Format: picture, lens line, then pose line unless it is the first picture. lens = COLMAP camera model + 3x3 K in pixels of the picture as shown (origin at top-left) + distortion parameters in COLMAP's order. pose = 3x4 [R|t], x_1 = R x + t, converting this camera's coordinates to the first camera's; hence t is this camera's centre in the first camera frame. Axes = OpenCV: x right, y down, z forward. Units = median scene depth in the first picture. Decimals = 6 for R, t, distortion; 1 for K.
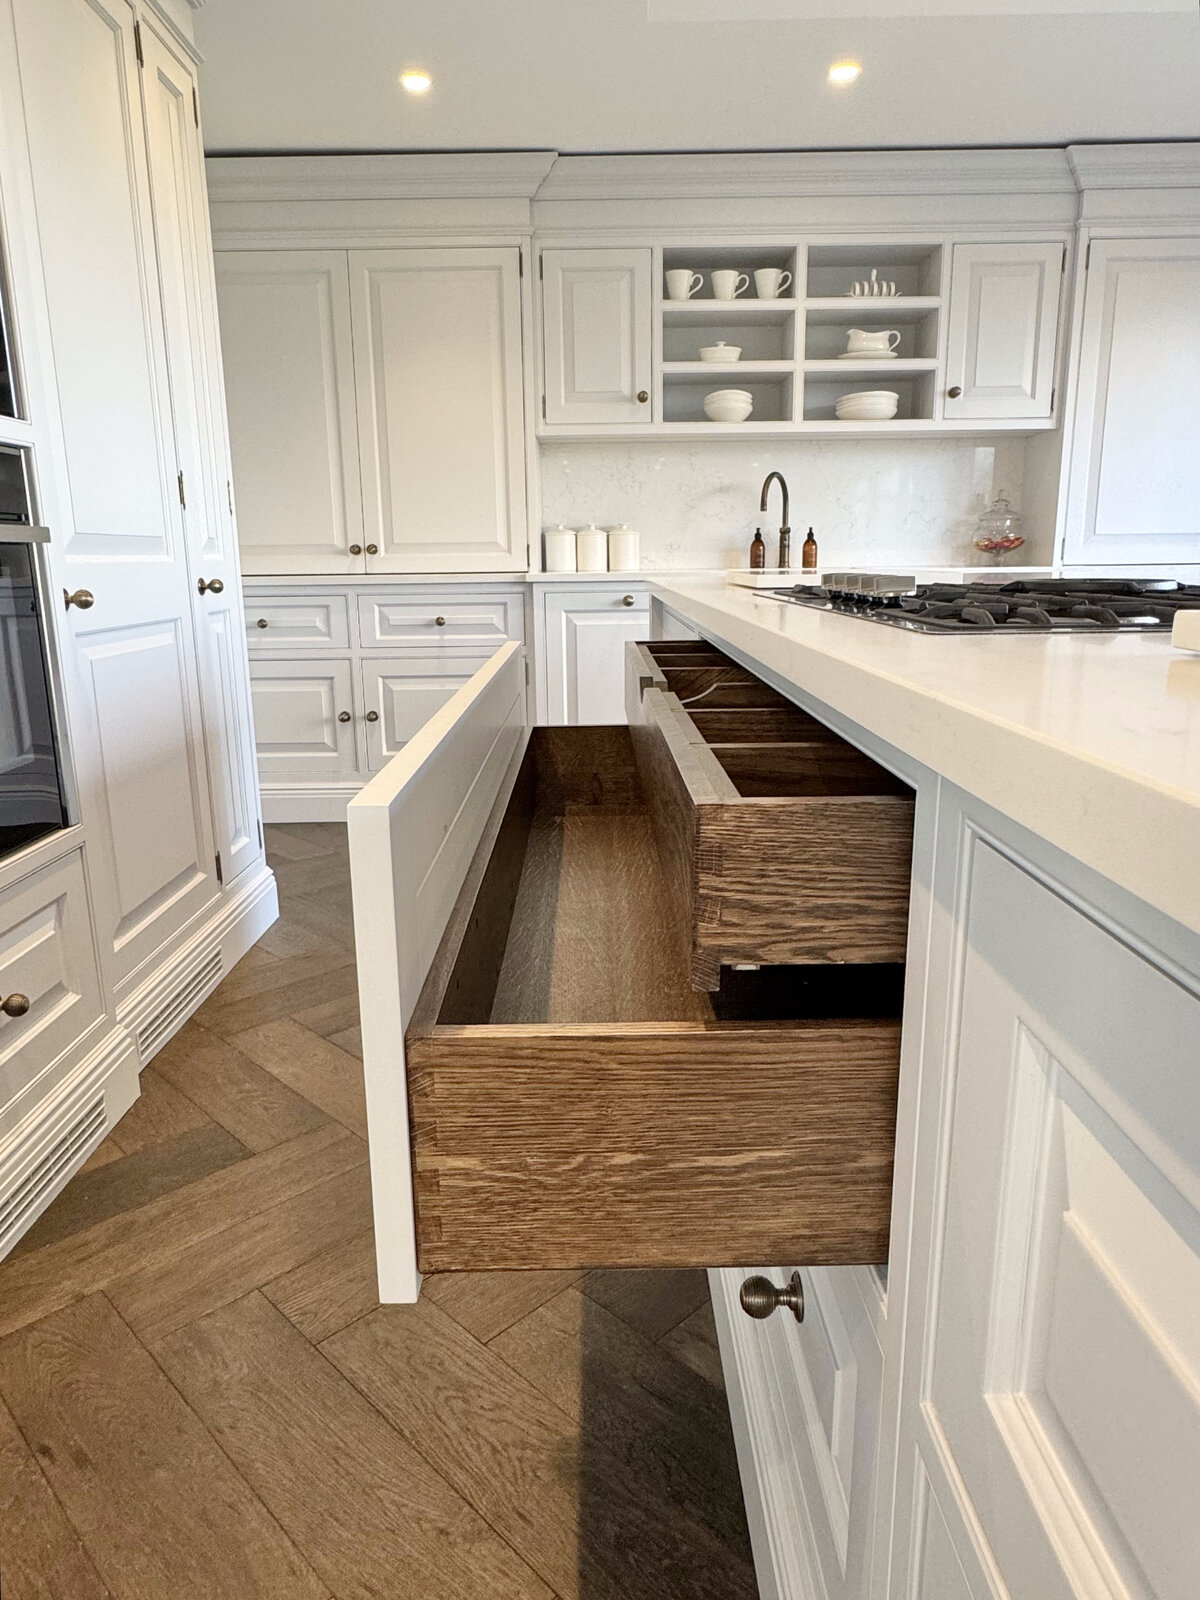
lens RADIAL K [[1052.6, 0, 598.7], [0, 1052.6, 776.1], [0, 0, 1]] dist [0.025680, 0.001464]
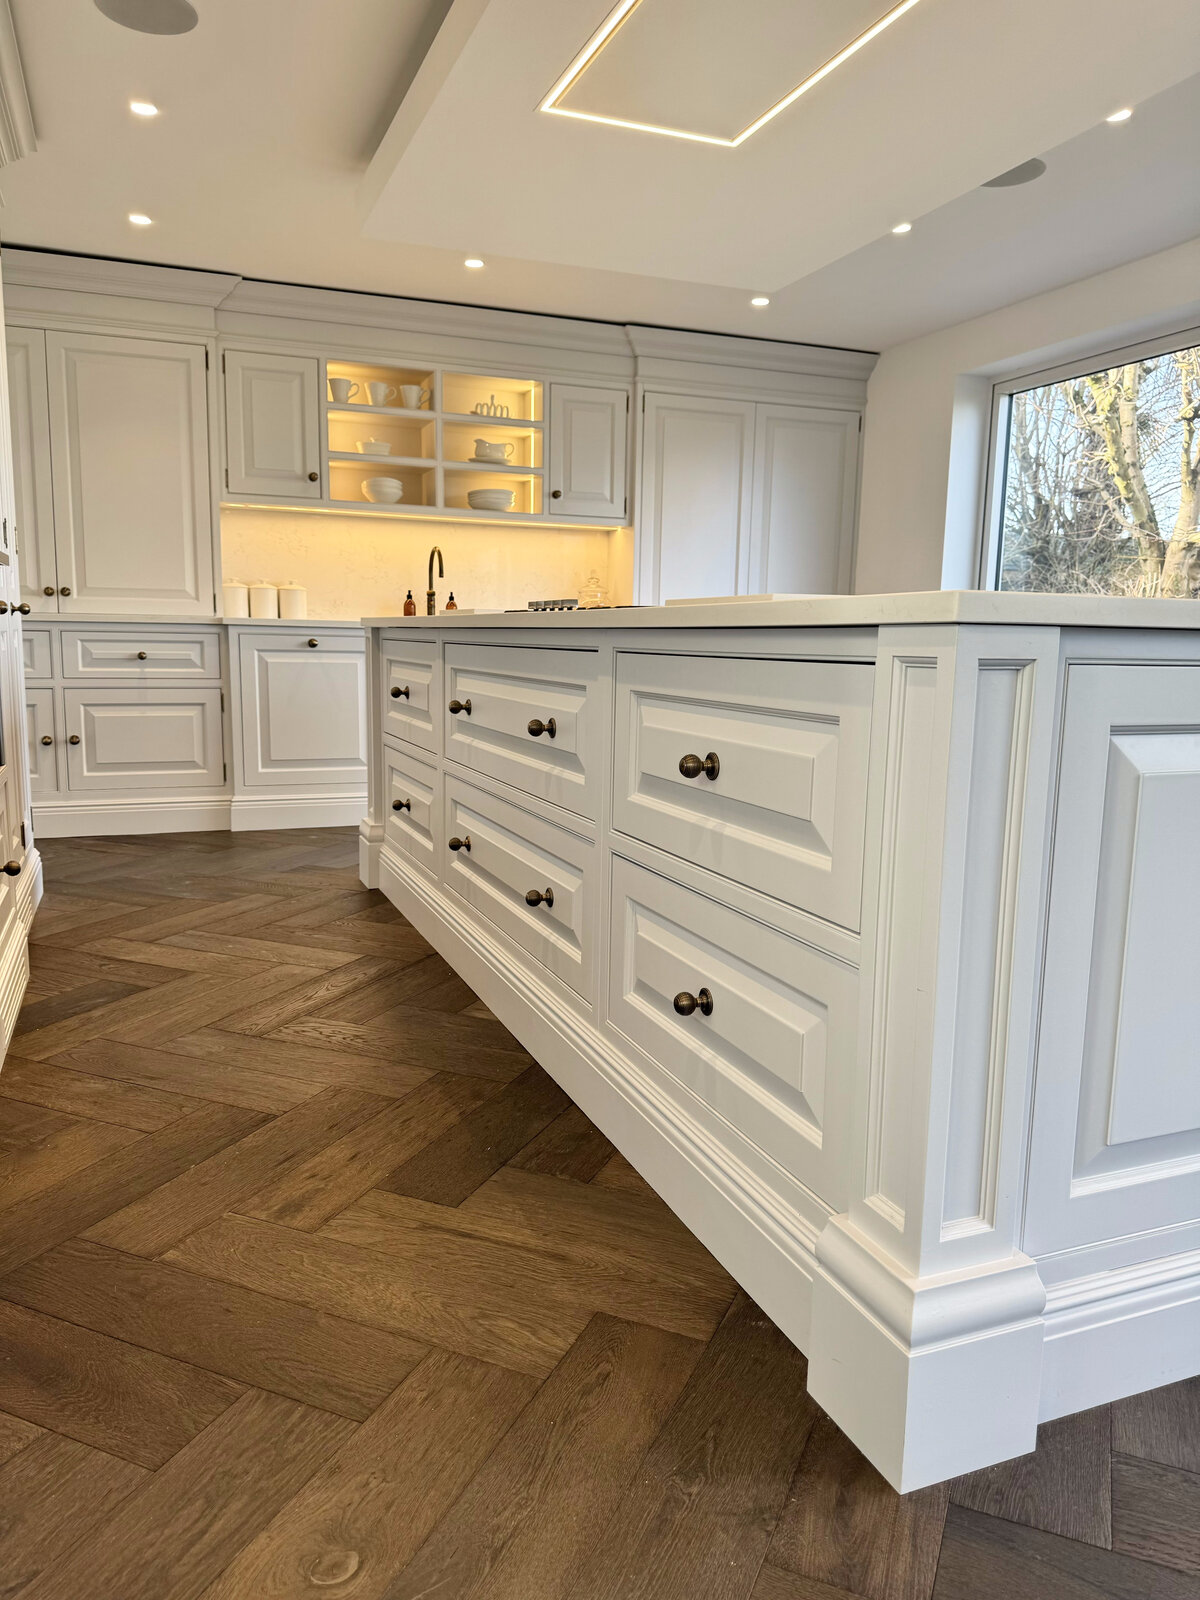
lens RADIAL K [[1142.5, 0, 614.4], [0, 1142.5, 803.5], [0, 0, 1]] dist [0.005989, -0.014134]
pose [[0.925950, -0.022724, 0.376961, -0.140937], [0.044773, 0.997754, -0.049831, 0.092738], [-0.374982, 0.063019, 0.924888, -0.311626]]
